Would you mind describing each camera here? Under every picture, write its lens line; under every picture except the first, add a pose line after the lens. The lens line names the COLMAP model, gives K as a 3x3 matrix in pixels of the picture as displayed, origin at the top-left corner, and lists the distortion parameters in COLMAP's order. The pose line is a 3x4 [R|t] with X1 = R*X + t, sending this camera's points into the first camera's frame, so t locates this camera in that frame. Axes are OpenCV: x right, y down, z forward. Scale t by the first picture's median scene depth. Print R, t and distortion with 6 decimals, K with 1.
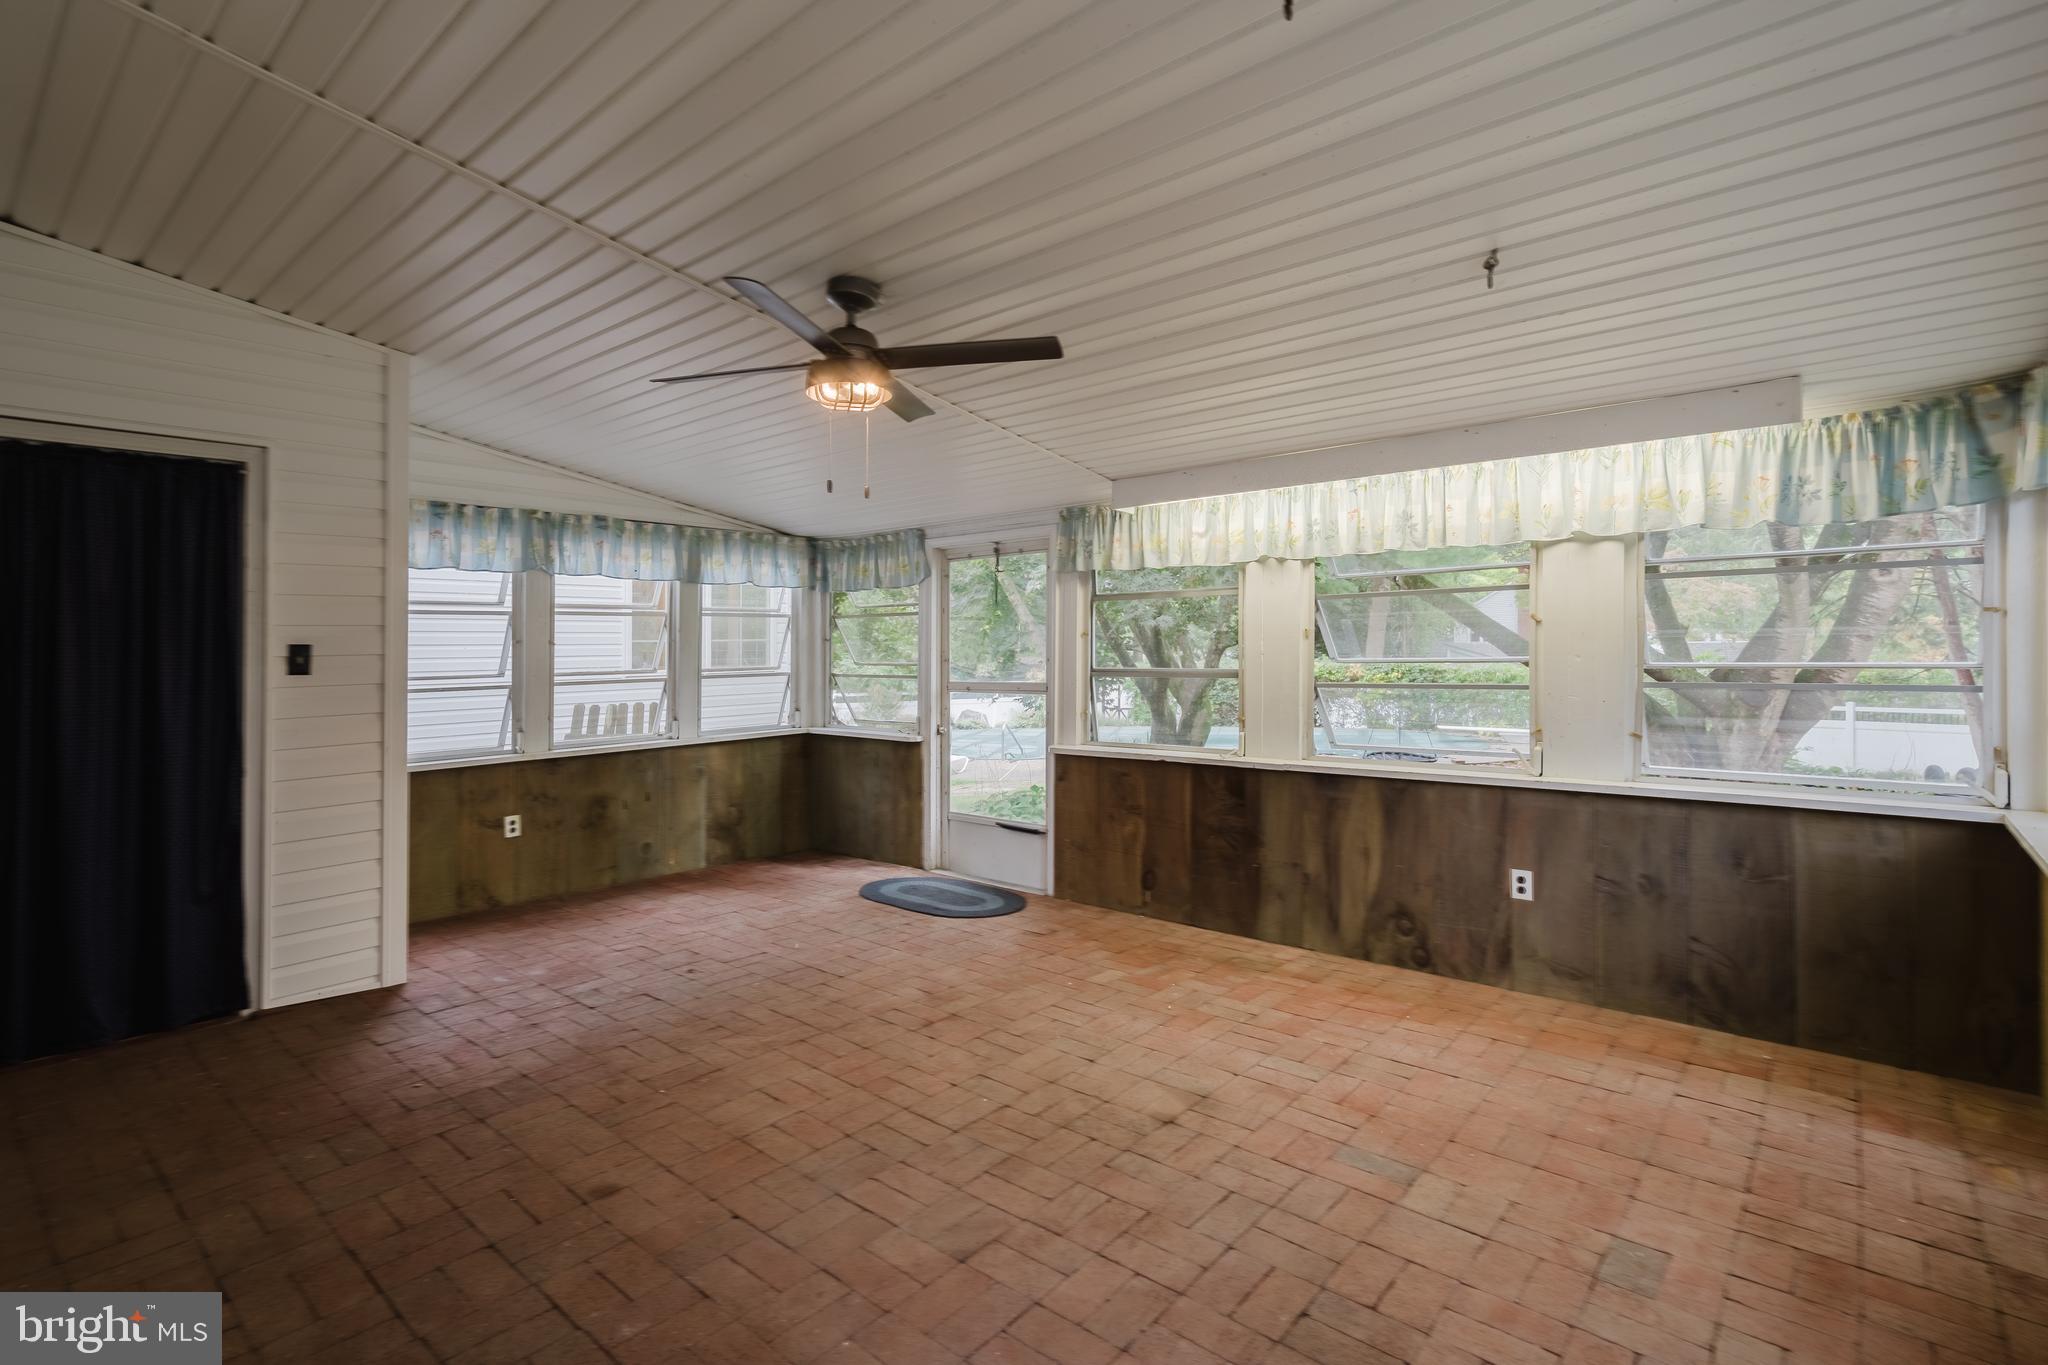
lens RADIAL K [[960.7, 0, 1028.6], [0, 960.7, 650.0], [0, 0, 1]] dist [-0.000598, 0.000579]
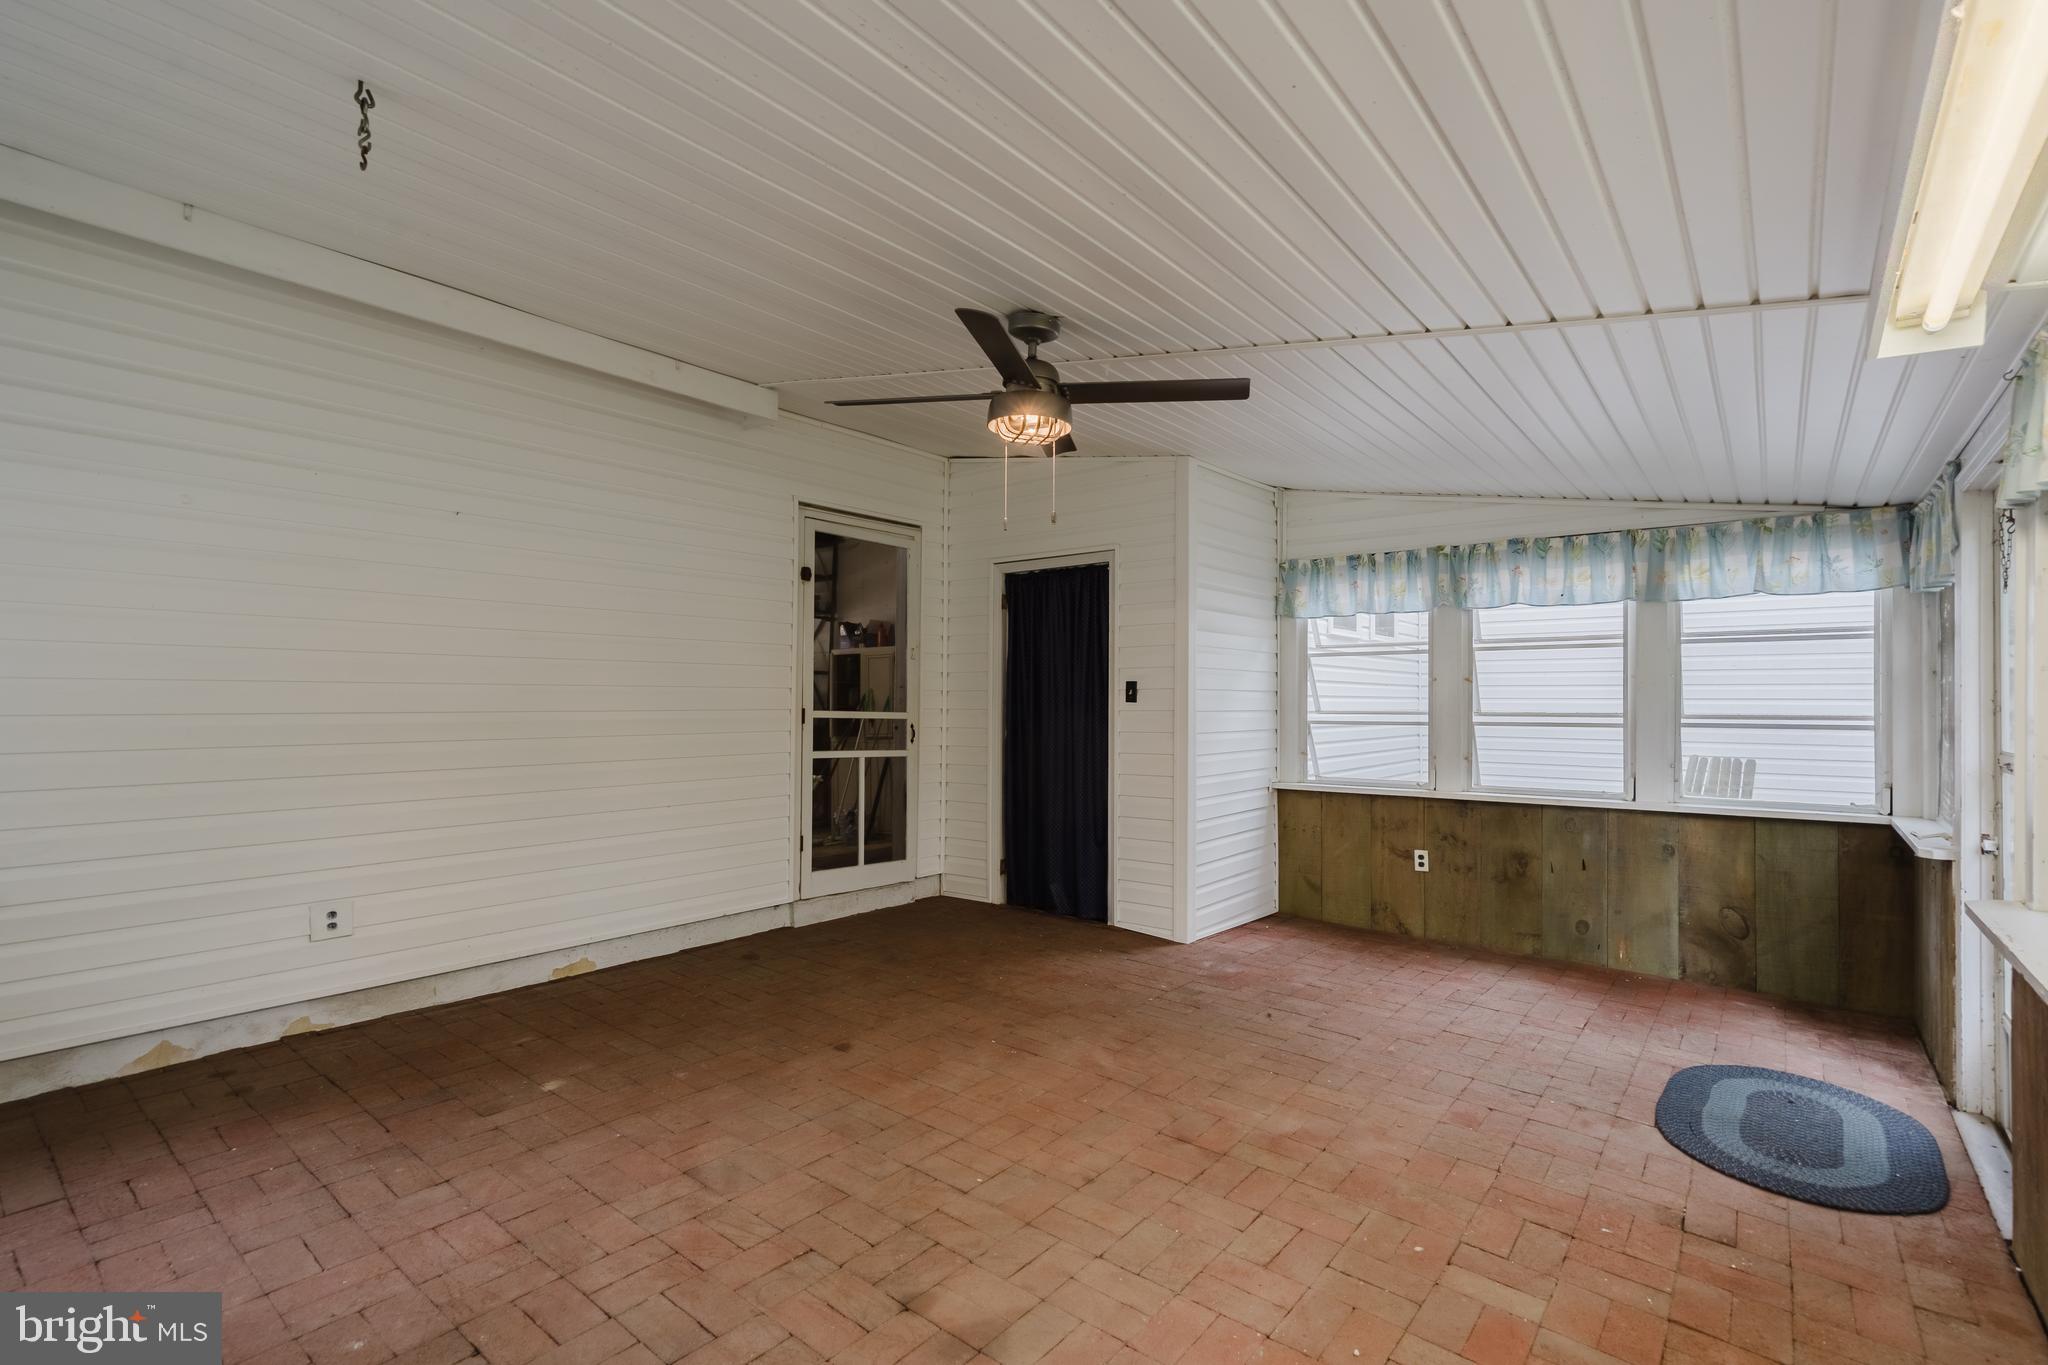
lens RADIAL K [[950.6, 0, 1024.0], [0, 950.6, 682.5], [0, 0, 1]] dist [-0.000192, 0.000590]
pose [[0.030393, -0.006845, -0.999515, 0.463732], [-0.007842, 0.999944, -0.007087, 0.005307], [0.999507, 0.008053, 0.030338, 0.554081]]
